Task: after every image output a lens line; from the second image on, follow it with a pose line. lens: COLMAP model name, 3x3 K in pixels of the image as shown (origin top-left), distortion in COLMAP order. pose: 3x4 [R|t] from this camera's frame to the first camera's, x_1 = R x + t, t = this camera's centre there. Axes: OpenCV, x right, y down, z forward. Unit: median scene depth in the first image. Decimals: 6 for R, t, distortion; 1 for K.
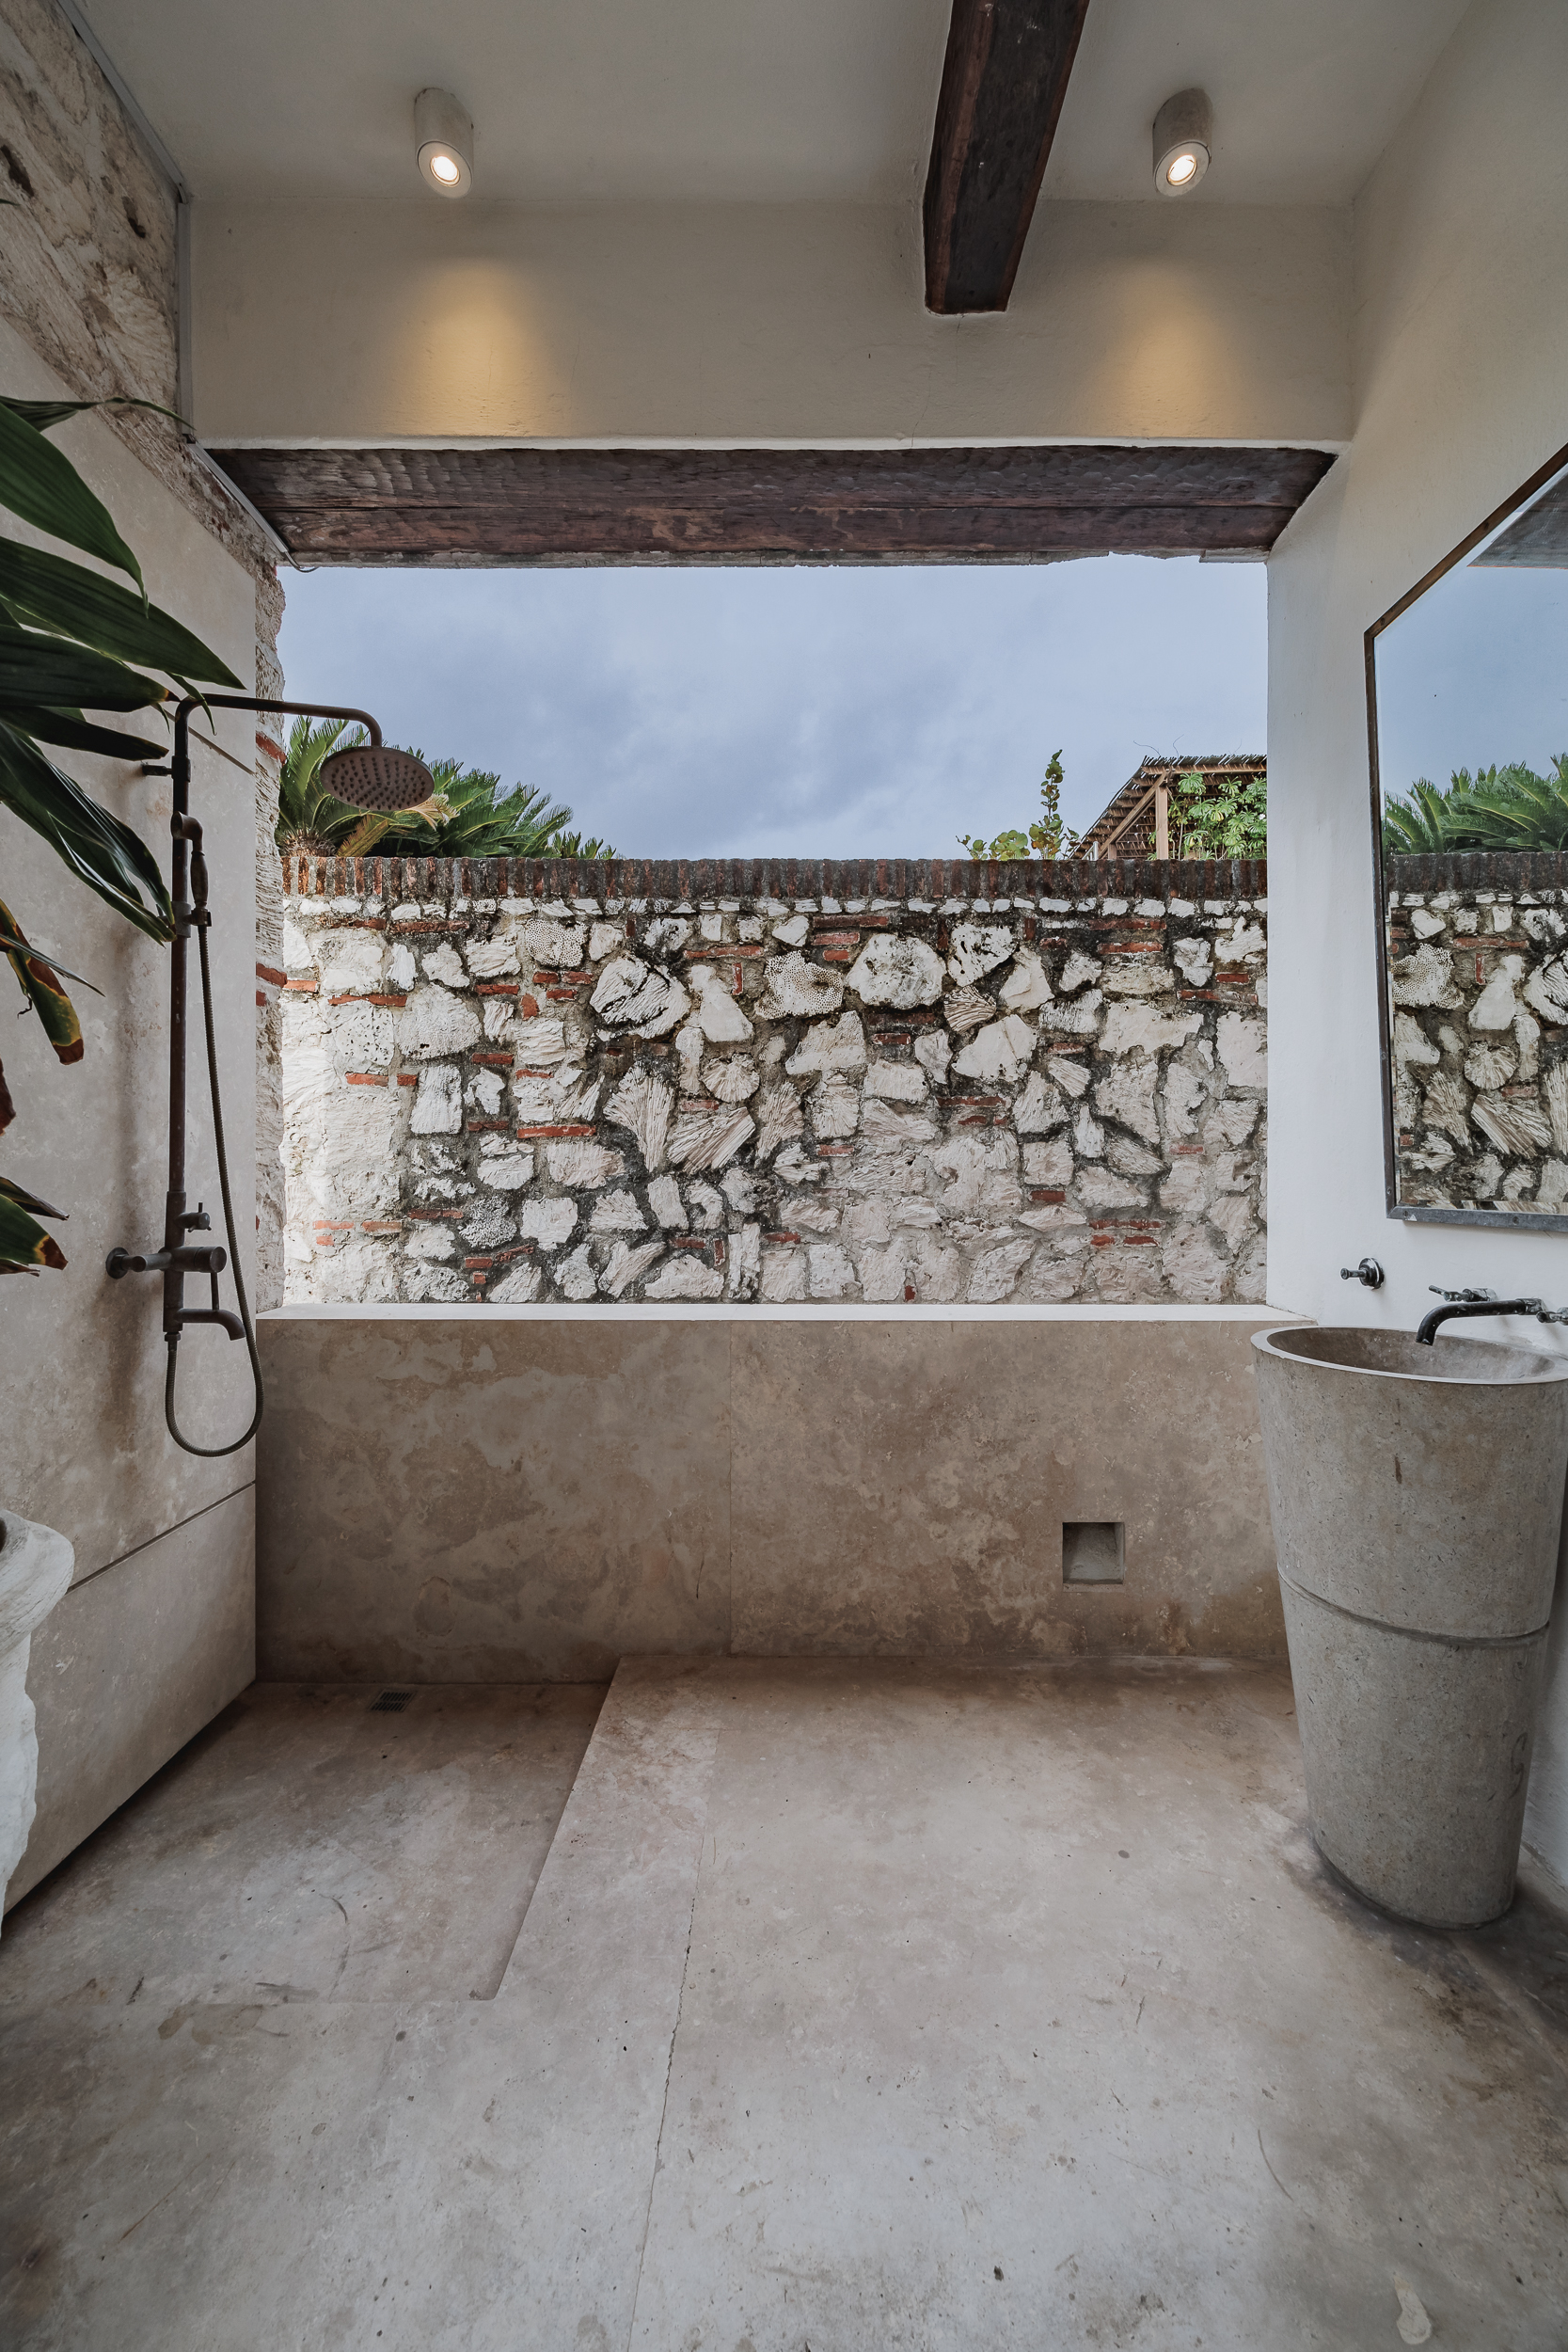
lens RADIAL K [[896.9, 0, 788.6], [0, 896.9, 1140.0], [0, 0, 1]] dist [0.002819, 0.000486]
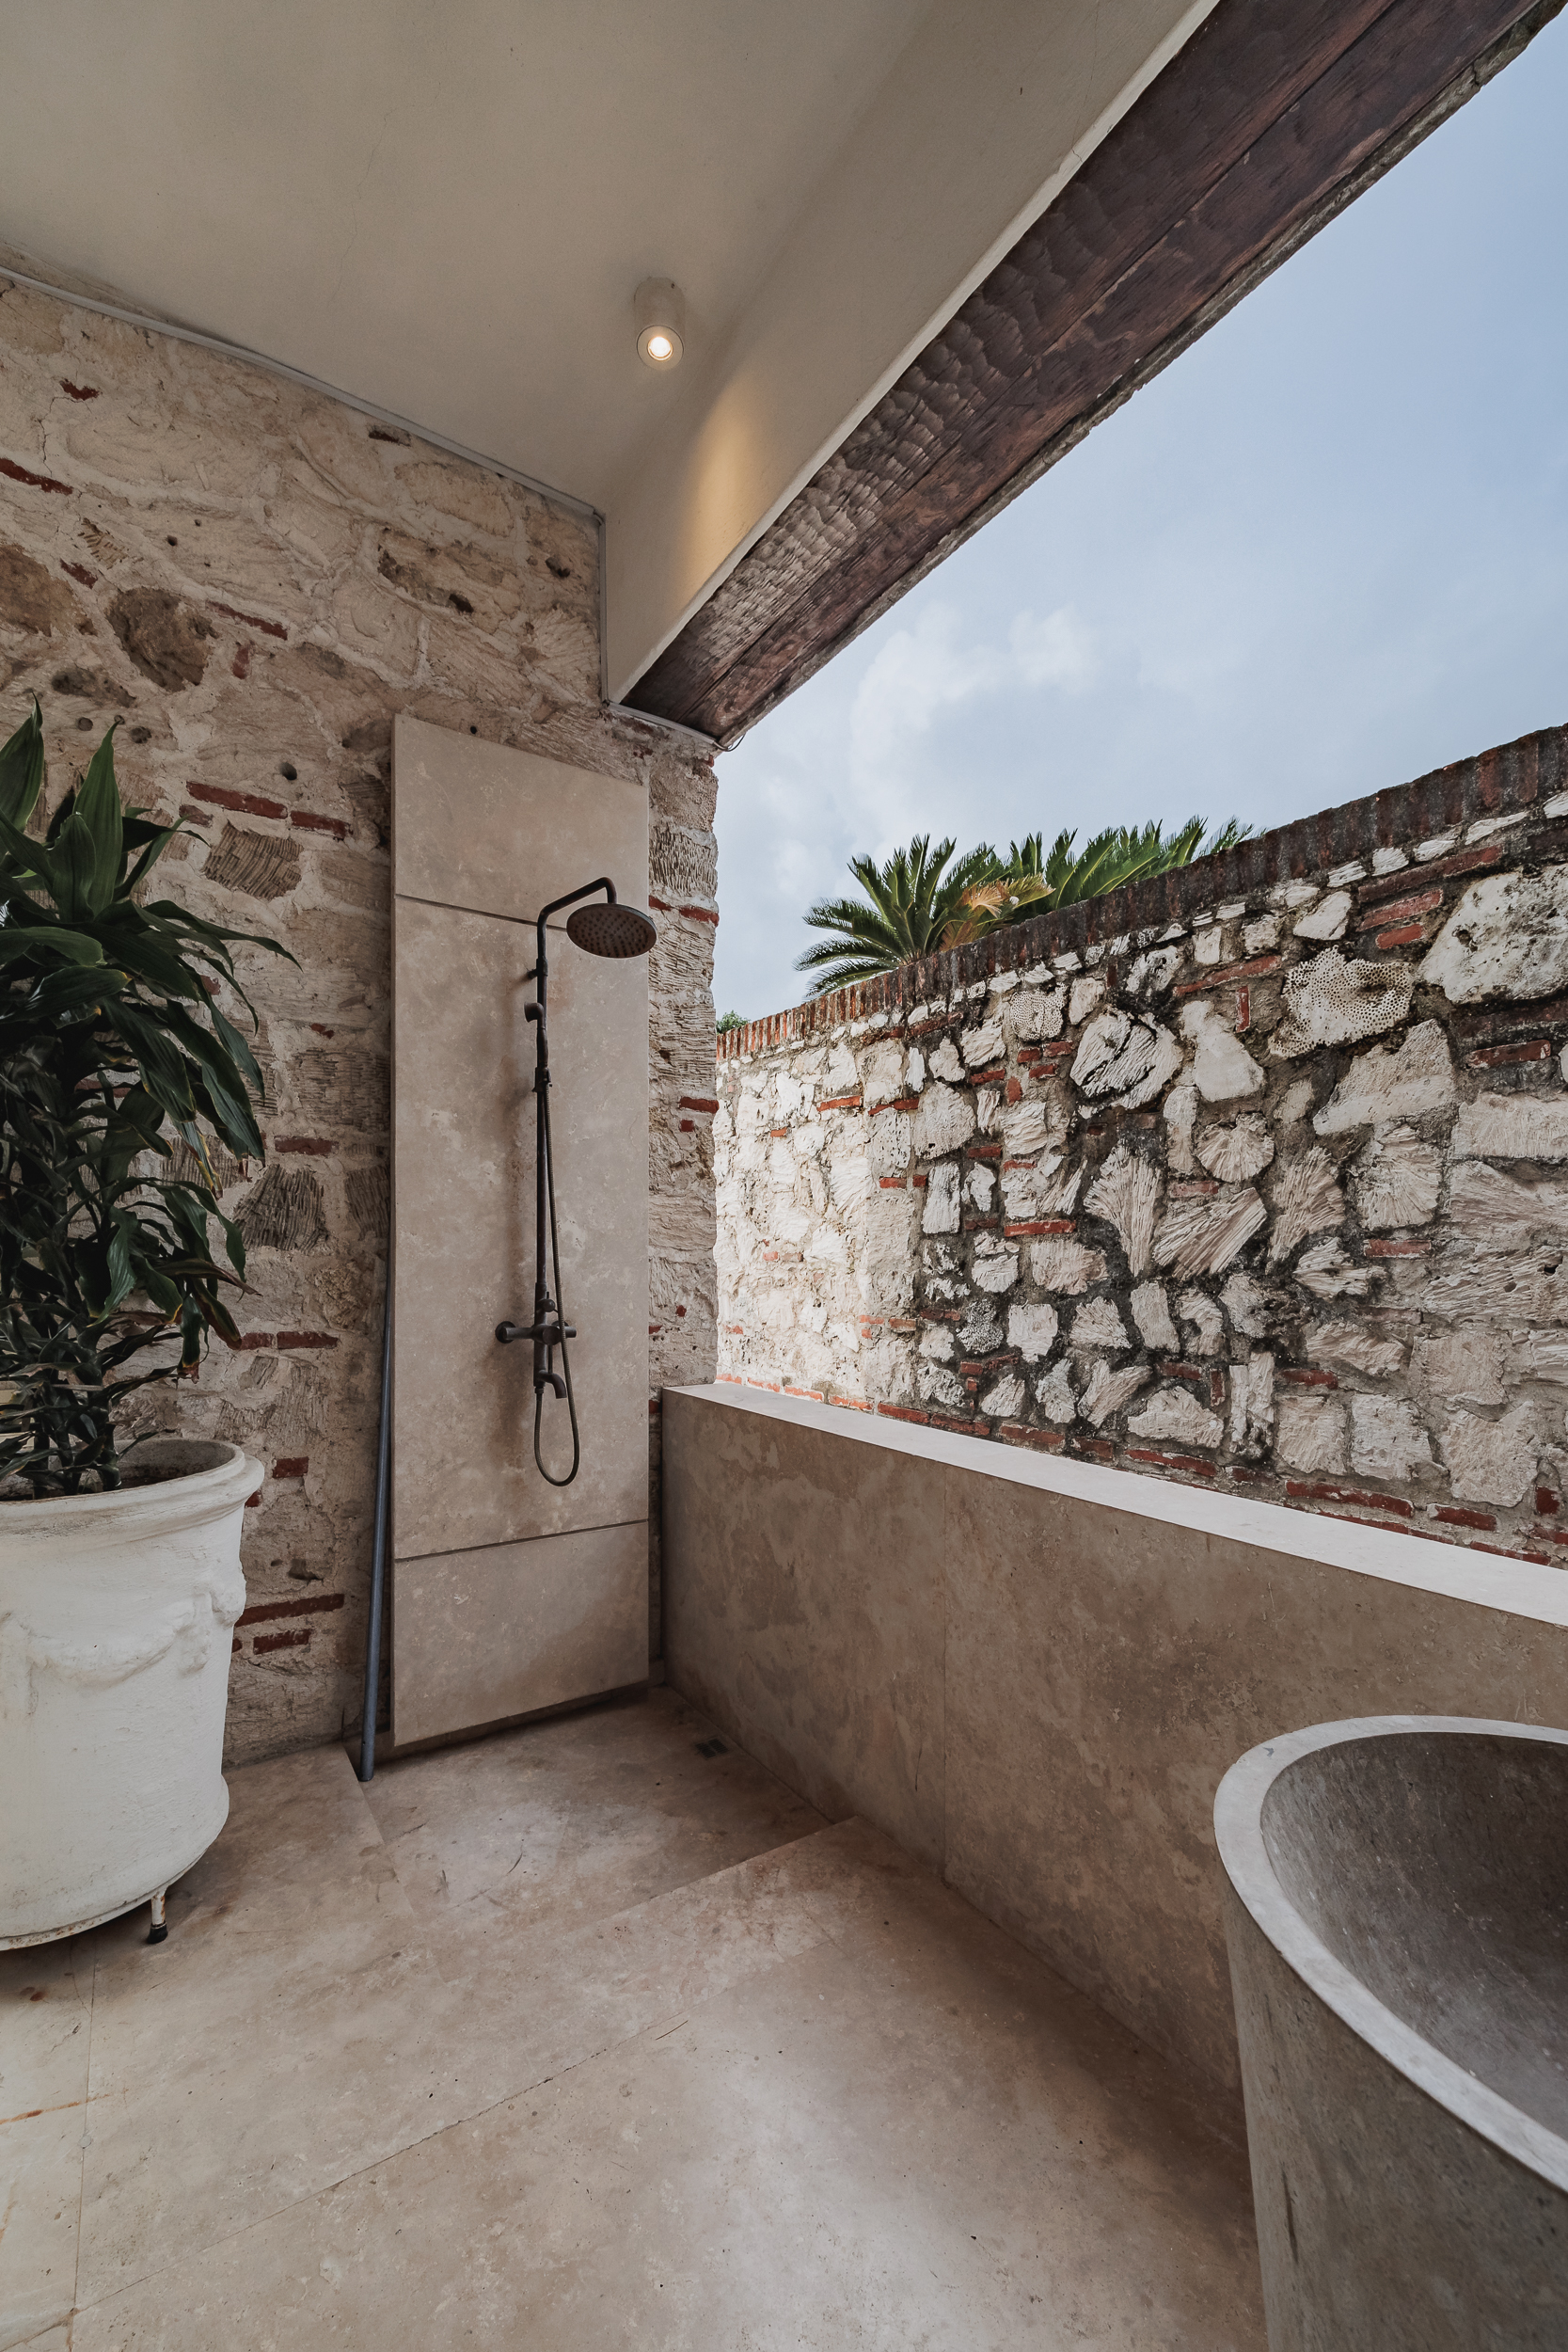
lens RADIAL K [[928.6, 0, 740.2], [0, 928.6, 1244.6], [0, 0, 1]] dist [-0.001667, 0.003451]
pose [[0.548502, -0.008416, -0.836107, 0.342501], [0.014425, 0.999896, -0.000602, 0.002821], [0.836025, -0.011731, 0.548566, 0.258004]]
